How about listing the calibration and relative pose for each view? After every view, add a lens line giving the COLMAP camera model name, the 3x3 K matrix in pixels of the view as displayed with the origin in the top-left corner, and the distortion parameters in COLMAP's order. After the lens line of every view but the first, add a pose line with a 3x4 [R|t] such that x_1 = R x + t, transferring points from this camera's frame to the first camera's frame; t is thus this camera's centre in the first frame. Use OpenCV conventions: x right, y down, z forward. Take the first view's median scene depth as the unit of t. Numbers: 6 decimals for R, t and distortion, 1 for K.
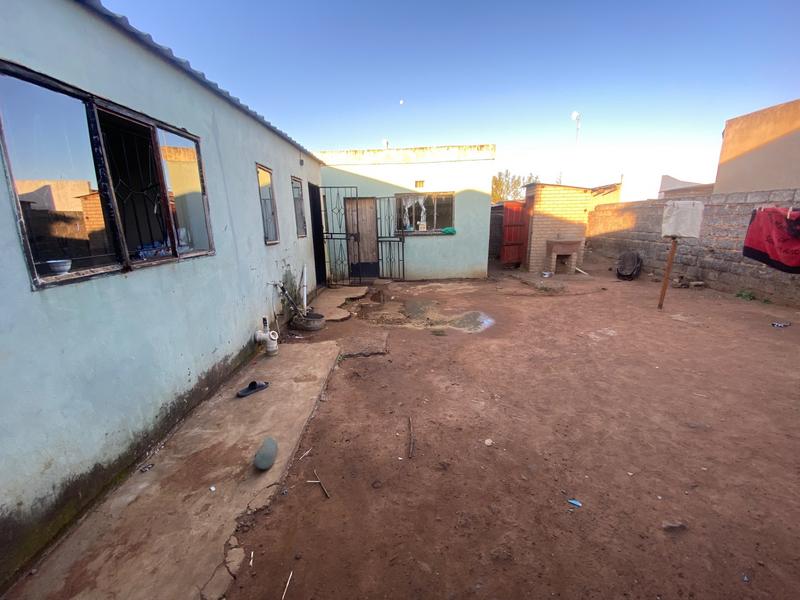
lens RADIAL K [[321.2, 0, 402.8], [0, 321.2, 302.4], [0, 0, 1]] dist [0.000172, -0.016692]
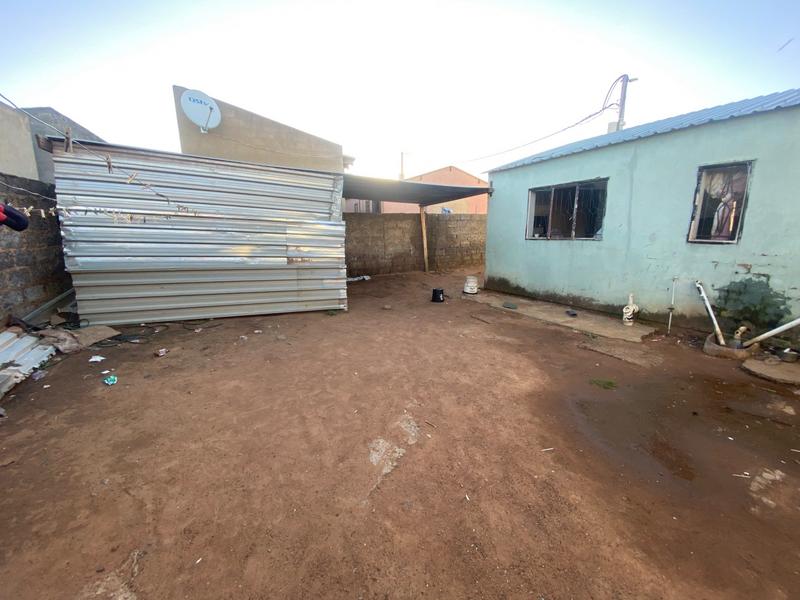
lens RADIAL K [[321.2, 0, 402.8], [0, 321.2, 302.4], [0, 0, 1]] dist [0.000172, -0.016692]
pose [[-0.877775, 0.139739, -0.458240, 1.135418], [-0.081152, 0.899320, 0.429695, -0.469034], [0.472150, 0.414363, -0.778061, 1.823658]]
